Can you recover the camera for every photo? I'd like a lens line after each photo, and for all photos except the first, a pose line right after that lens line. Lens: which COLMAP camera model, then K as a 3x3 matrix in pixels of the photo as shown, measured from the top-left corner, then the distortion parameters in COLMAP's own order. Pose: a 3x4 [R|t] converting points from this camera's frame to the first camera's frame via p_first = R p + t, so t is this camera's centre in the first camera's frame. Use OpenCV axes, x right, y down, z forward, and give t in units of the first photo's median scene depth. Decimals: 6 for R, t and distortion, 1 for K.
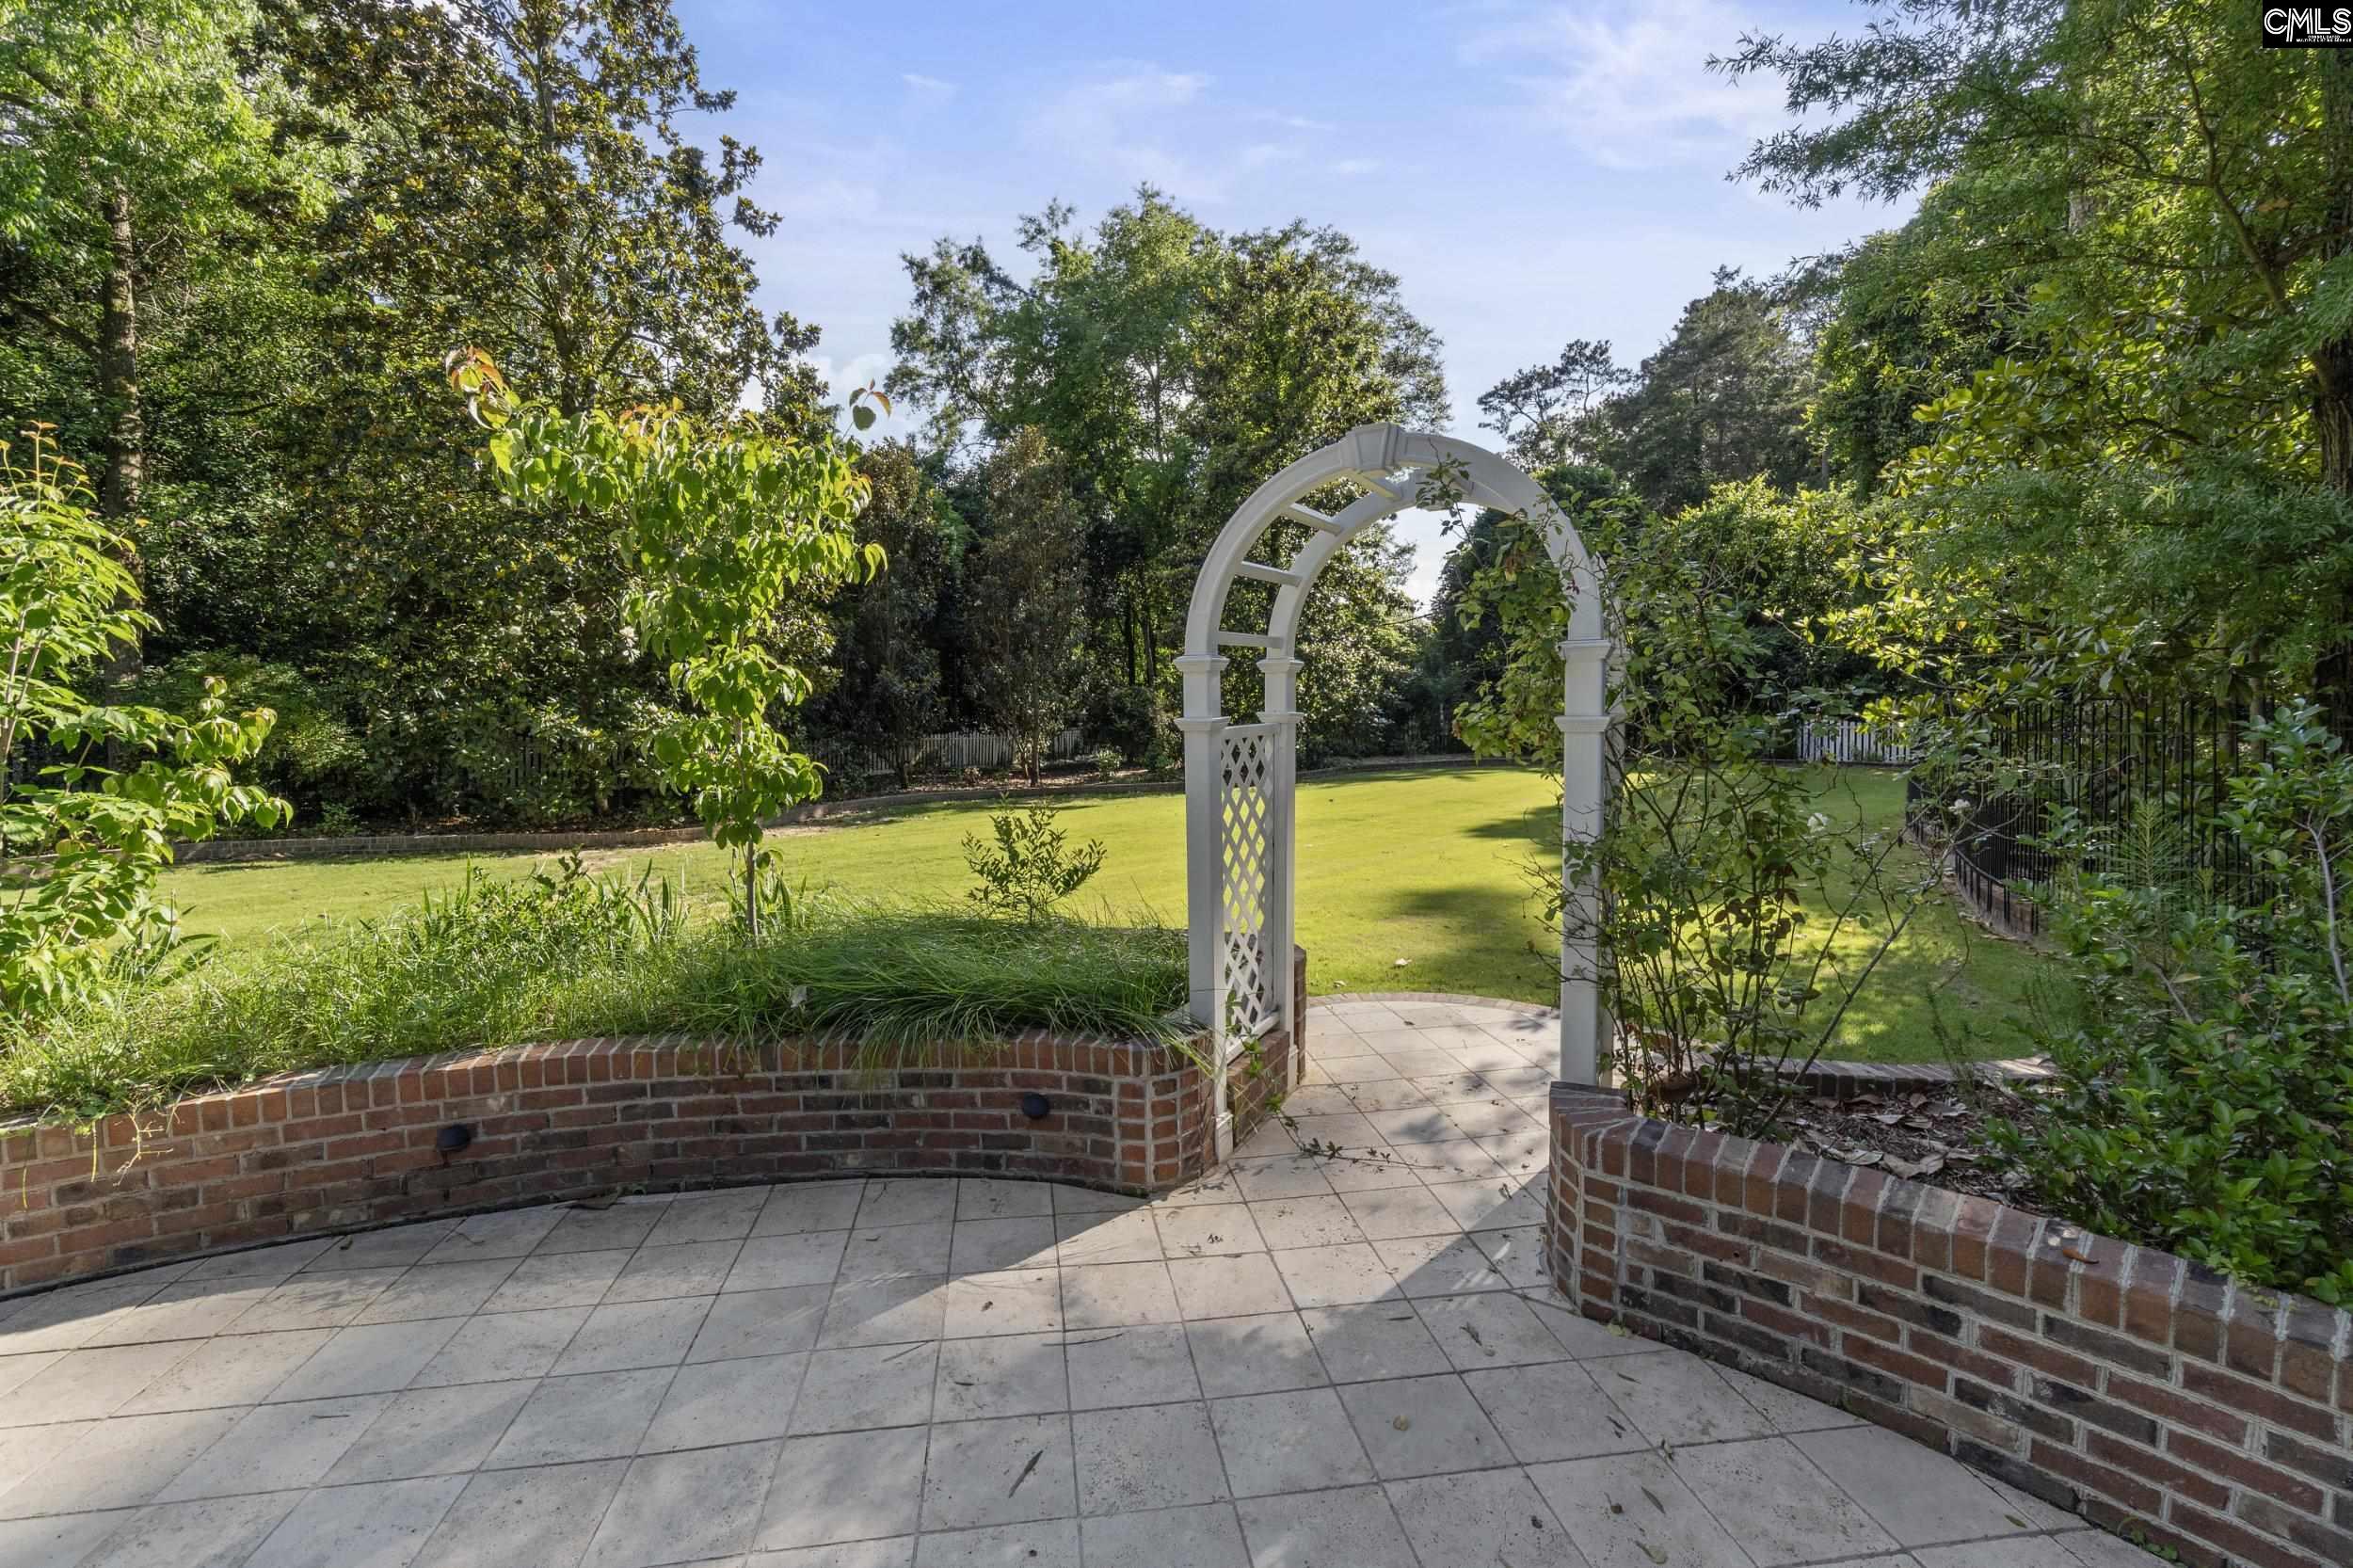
lens RADIAL K [[999.8, 0, 1171.7], [0, 999.8, 772.6], [0, 0, 1]] dist [0.001374, 0.001089]
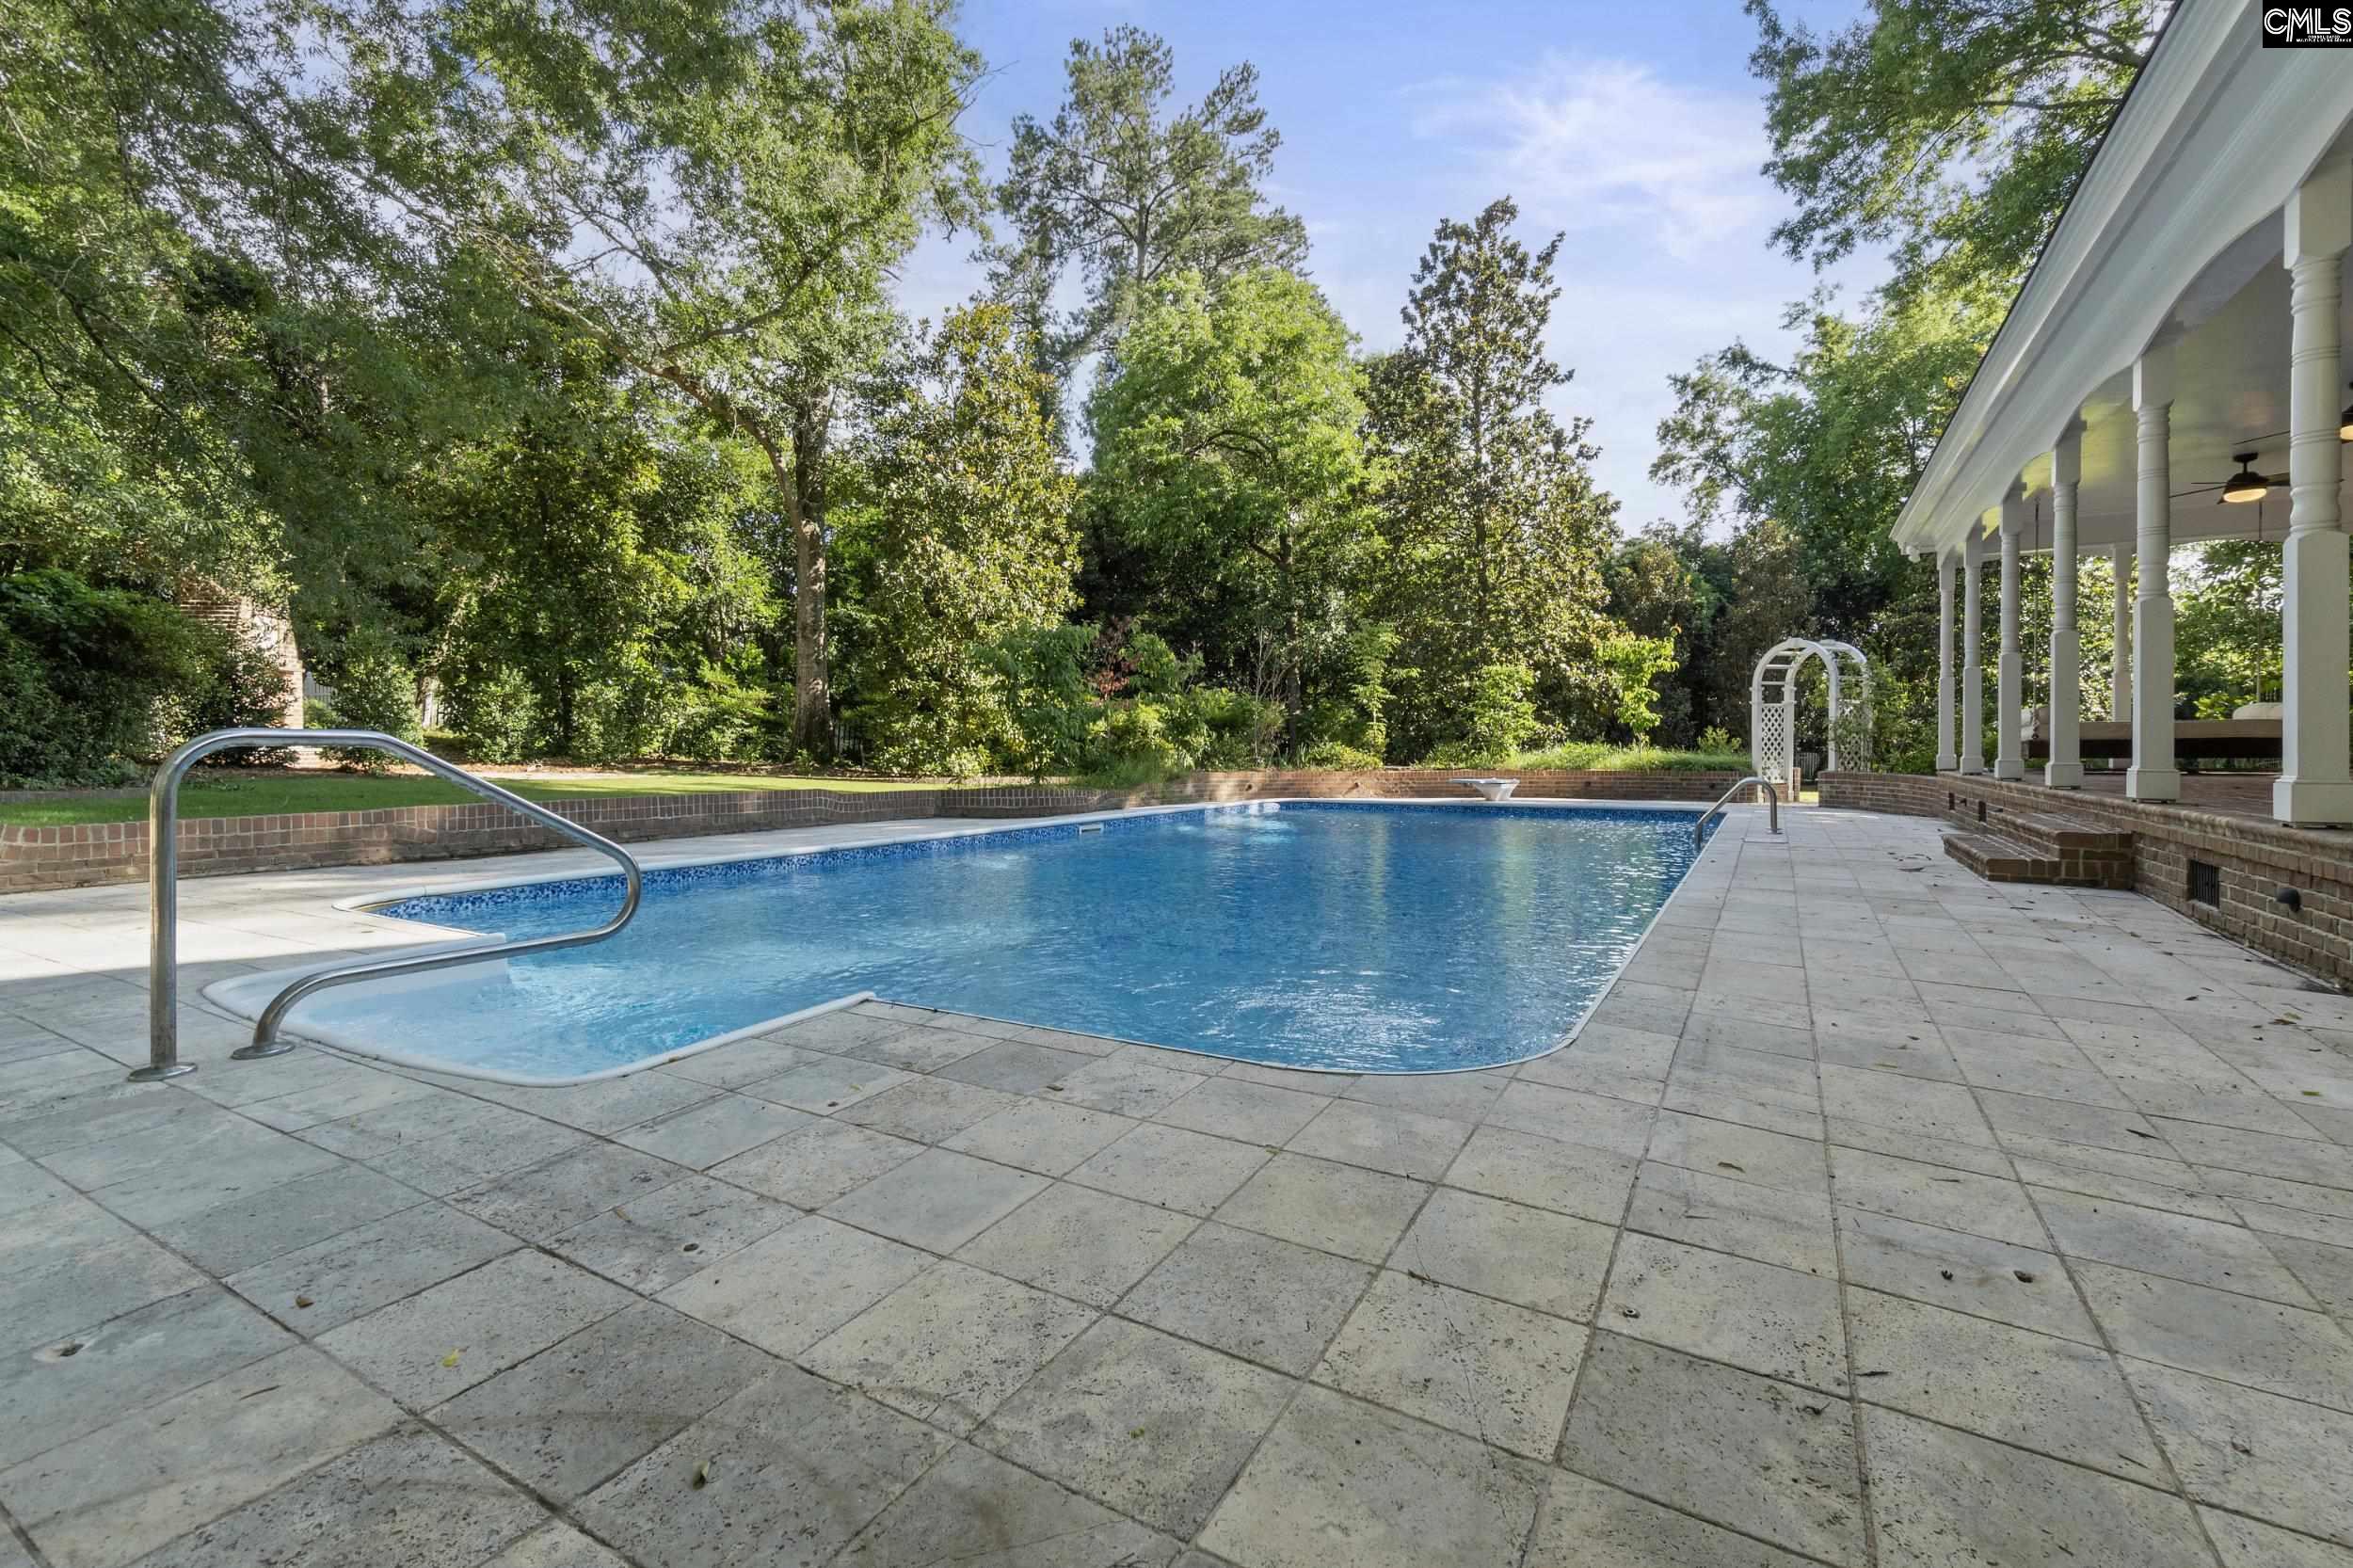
lens RADIAL K [[1081.3, 0, 1173.5], [0, 1081.3, 776.1], [0, 0, 1]] dist [0.003054, 0.000976]
pose [[0.782904, 0.019659, -0.621832, 0.085957], [-0.050231, 0.998235, -0.031684, 0.048598], [0.620111, 0.056041, 0.782510, -0.372361]]
